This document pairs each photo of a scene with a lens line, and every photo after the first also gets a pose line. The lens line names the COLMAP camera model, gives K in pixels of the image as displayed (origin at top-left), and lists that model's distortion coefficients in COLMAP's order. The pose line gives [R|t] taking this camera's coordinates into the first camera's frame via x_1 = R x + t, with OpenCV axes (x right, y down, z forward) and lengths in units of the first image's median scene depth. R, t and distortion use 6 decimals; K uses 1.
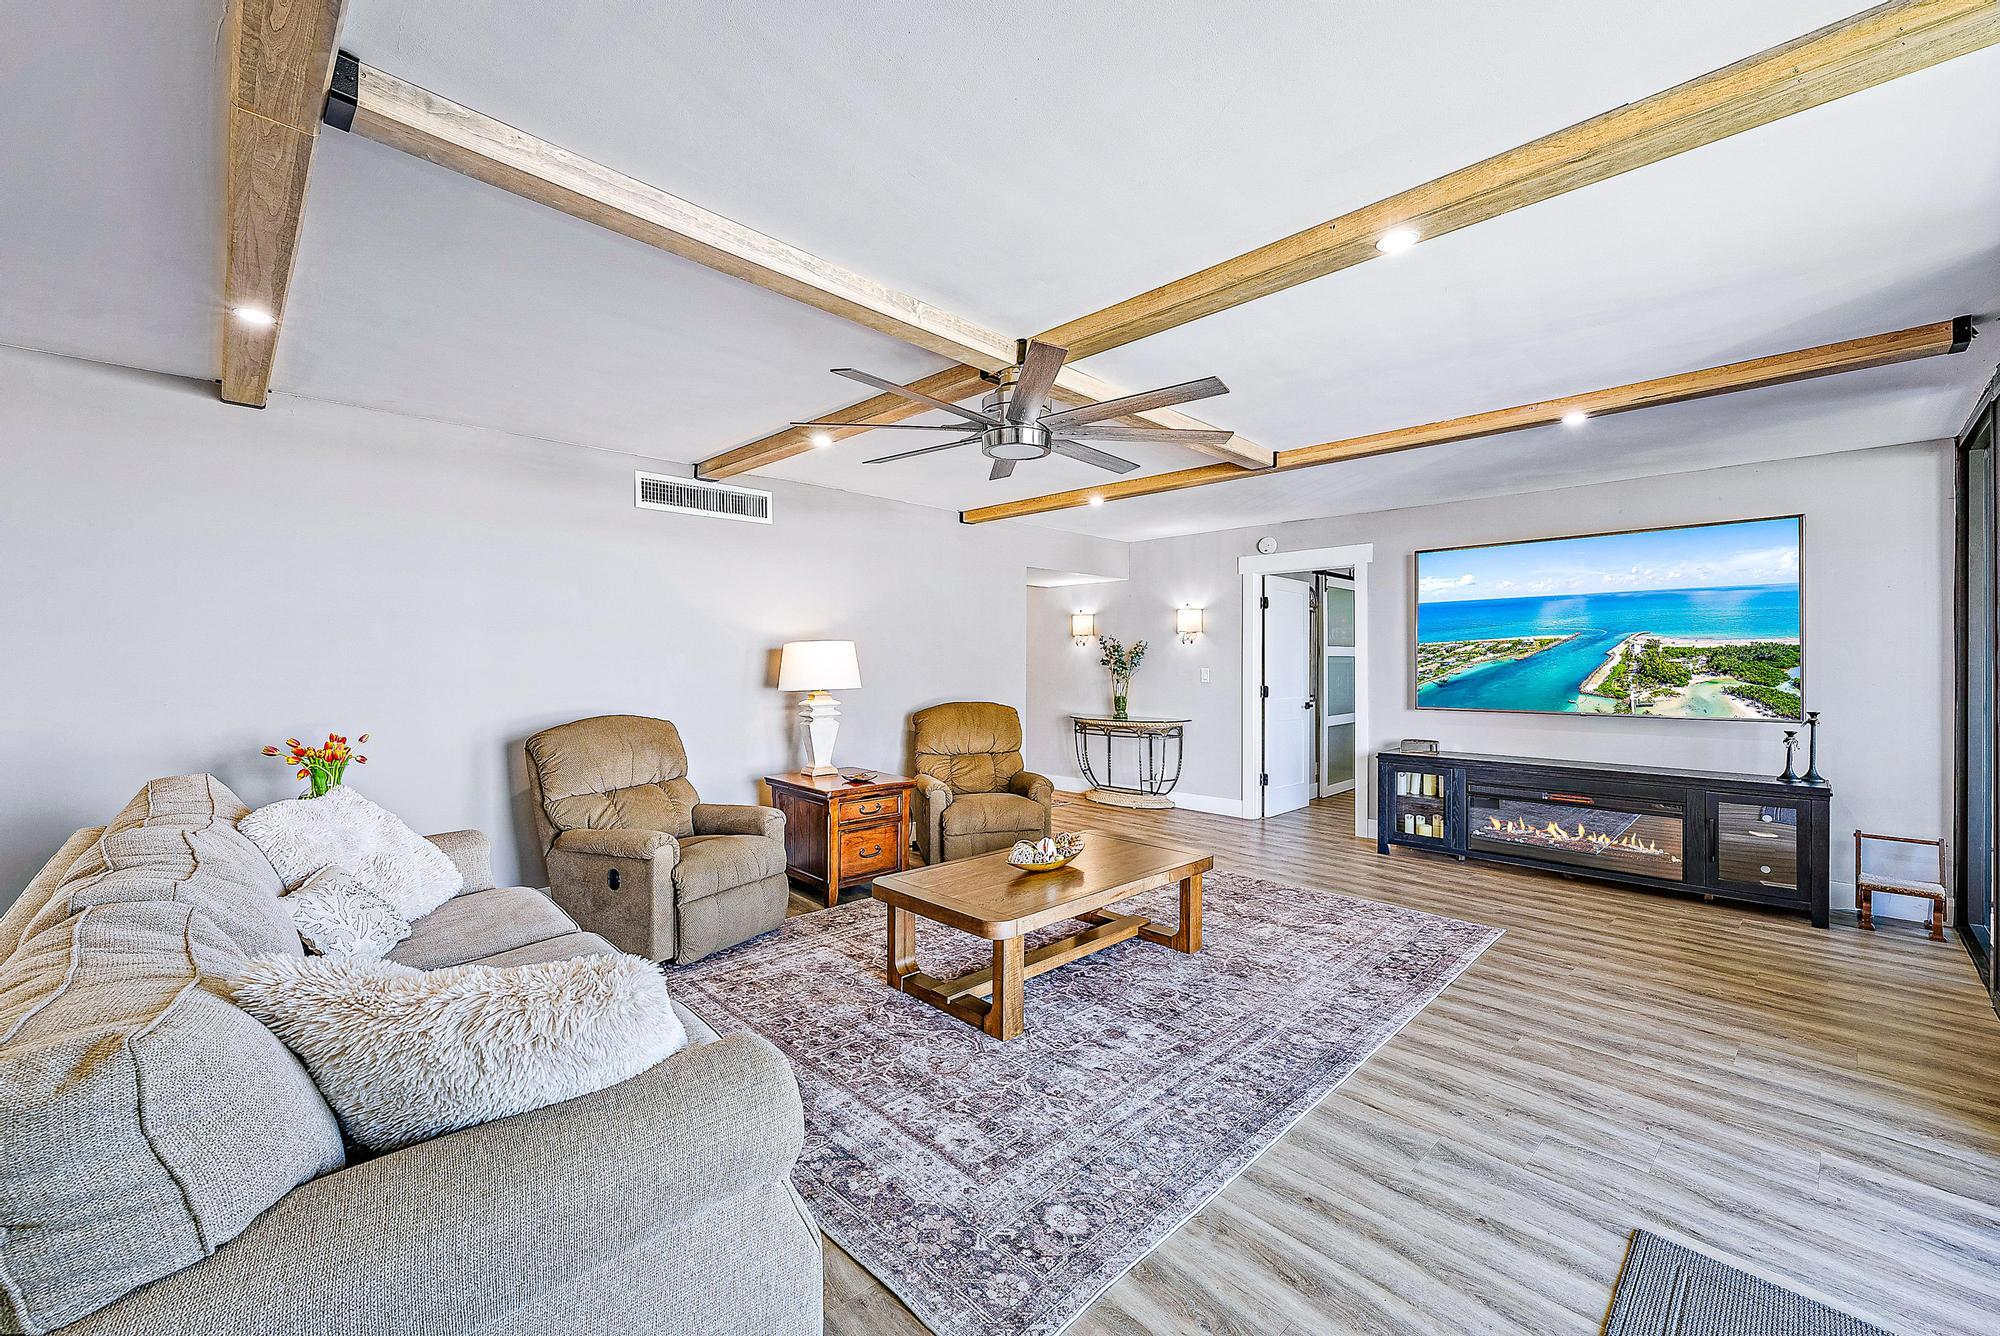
lens RADIAL K [[814.6, 0, 1008.8], [0, 814.6, 662.7], [0, 0, 1]] dist [-0.000732, 0.001773]
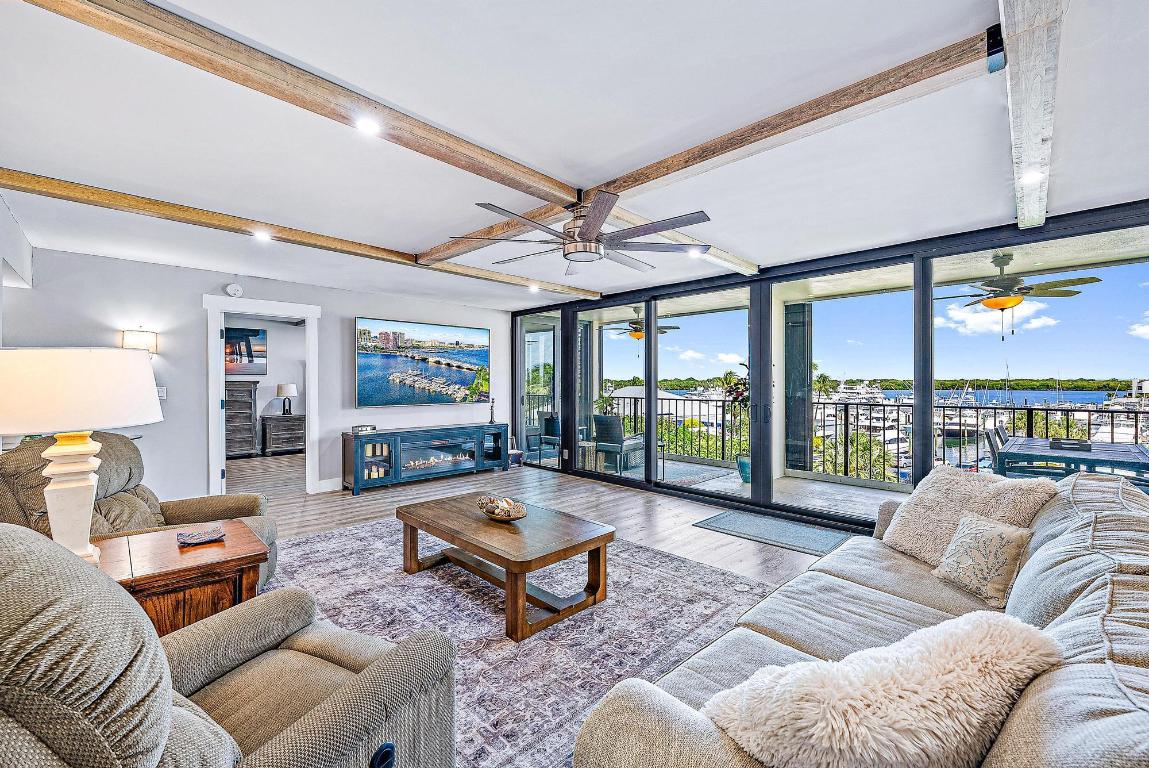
lens RADIAL K [[468.0, 0, 580.3], [0, 468.0, 381.0], [0, 0, 1]] dist [-0.000732, 0.001773]
pose [[-0.021580, -0.001095, 0.999767, -0.663055], [-0.000235, 0.999999, 0.001091, -0.004916], [-0.999767, -0.000211, -0.021580, 0.702974]]
